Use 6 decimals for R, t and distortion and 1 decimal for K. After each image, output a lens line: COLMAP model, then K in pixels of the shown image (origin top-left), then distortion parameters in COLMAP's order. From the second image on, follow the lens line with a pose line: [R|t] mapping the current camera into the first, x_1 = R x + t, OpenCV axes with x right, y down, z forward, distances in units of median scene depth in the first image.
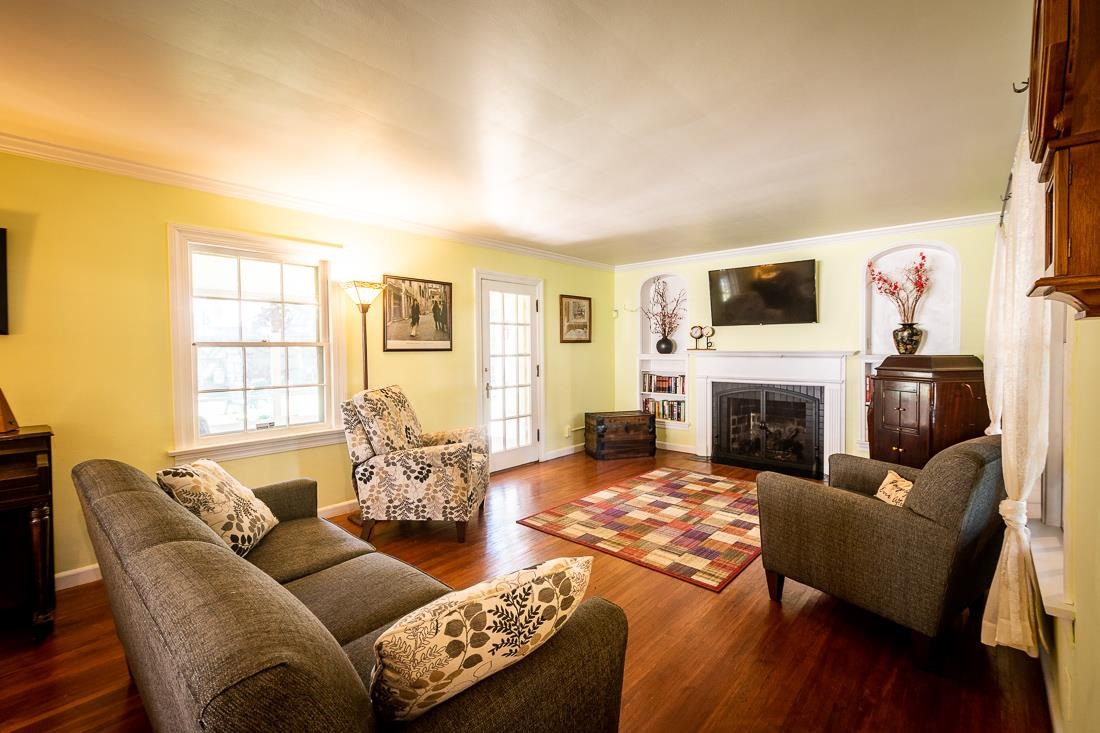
lens RADIAL K [[478.8, 0, 550.0], [0, 478.8, 366.5], [0, 0, 1]] dist [-0.000175, -0.000007]
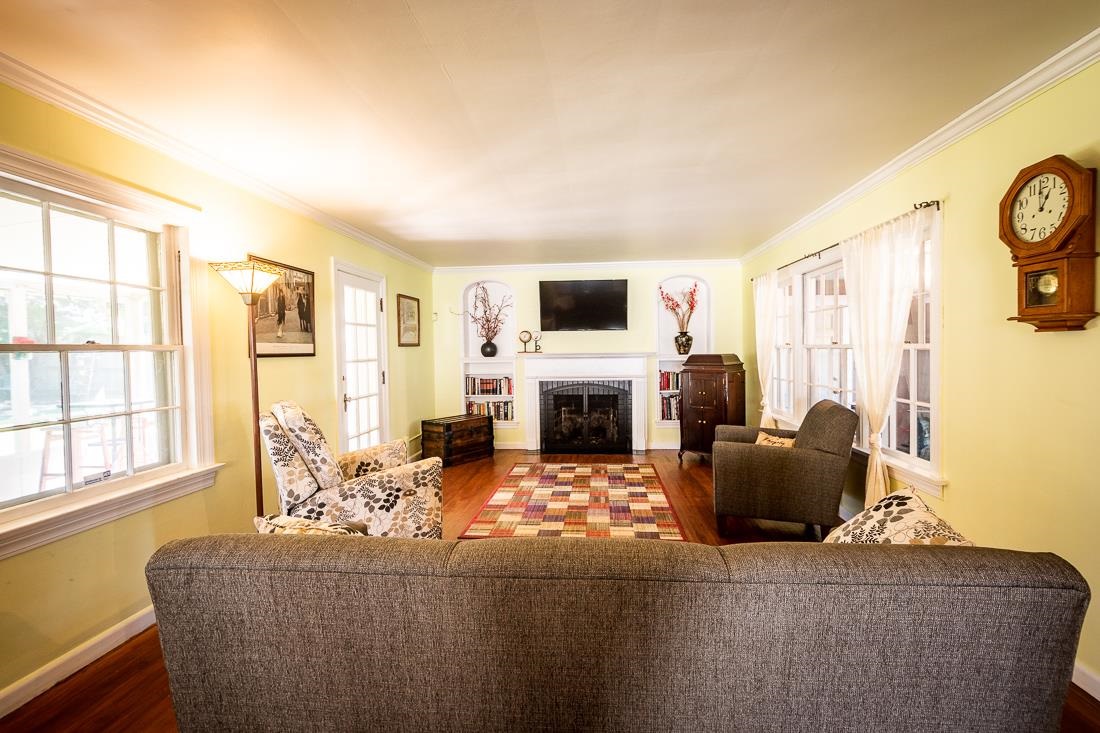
lens RADIAL K [[490.4, 0, 550.0], [0, 490.4, 366.5], [0, 0, 1]] dist [-0.000907, -0.000126]
pose [[0.798583, -0.025310, 0.601352, -0.399783], [0.031534, 0.999503, 0.000191, -0.002524], [-0.601058, 0.018810, 0.798984, 0.100825]]
